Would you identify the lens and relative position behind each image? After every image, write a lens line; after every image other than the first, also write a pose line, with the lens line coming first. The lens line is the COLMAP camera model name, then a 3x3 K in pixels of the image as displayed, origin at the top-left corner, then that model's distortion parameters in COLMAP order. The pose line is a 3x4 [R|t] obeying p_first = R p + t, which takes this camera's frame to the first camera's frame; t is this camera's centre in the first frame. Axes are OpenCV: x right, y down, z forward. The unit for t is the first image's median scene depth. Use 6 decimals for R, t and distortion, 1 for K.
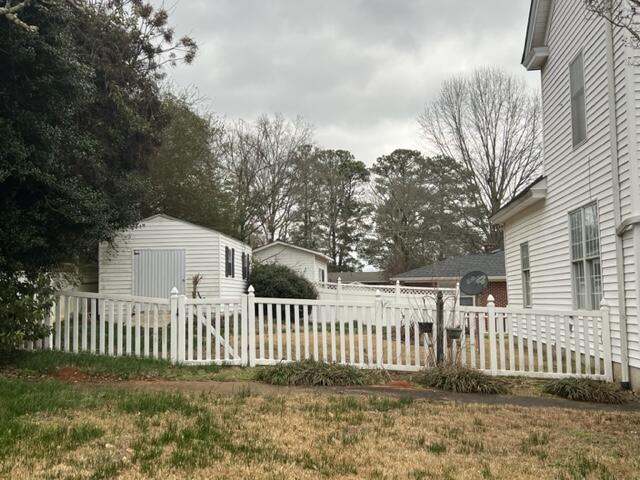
lens RADIAL K [[709.2, 0, 320.2], [0, 709.2, 239.0], [0, 0, 1]] dist [0.006921, 0.000000]
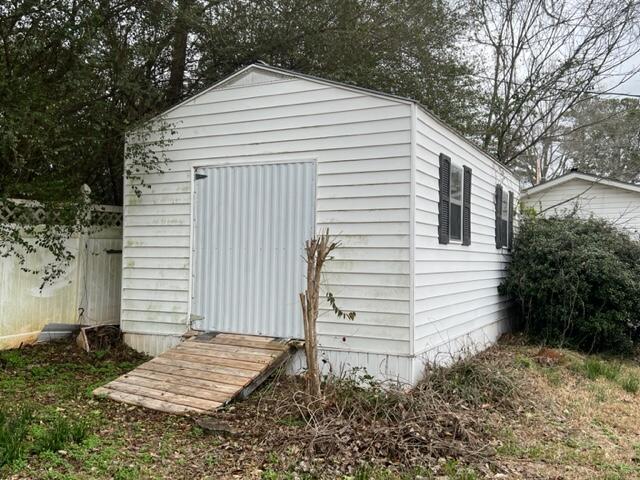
lens RADIAL K [[615.0, 0, 320.1], [0, 615.0, 237.9], [0, 0, 1]] dist [0.041052, 0.000000]
pose [[0.919126, 0.019633, -0.393474, -0.065352], [0.000509, 0.998697, 0.051021, 0.033403], [0.393964, -0.047095, 0.917919, 0.664344]]
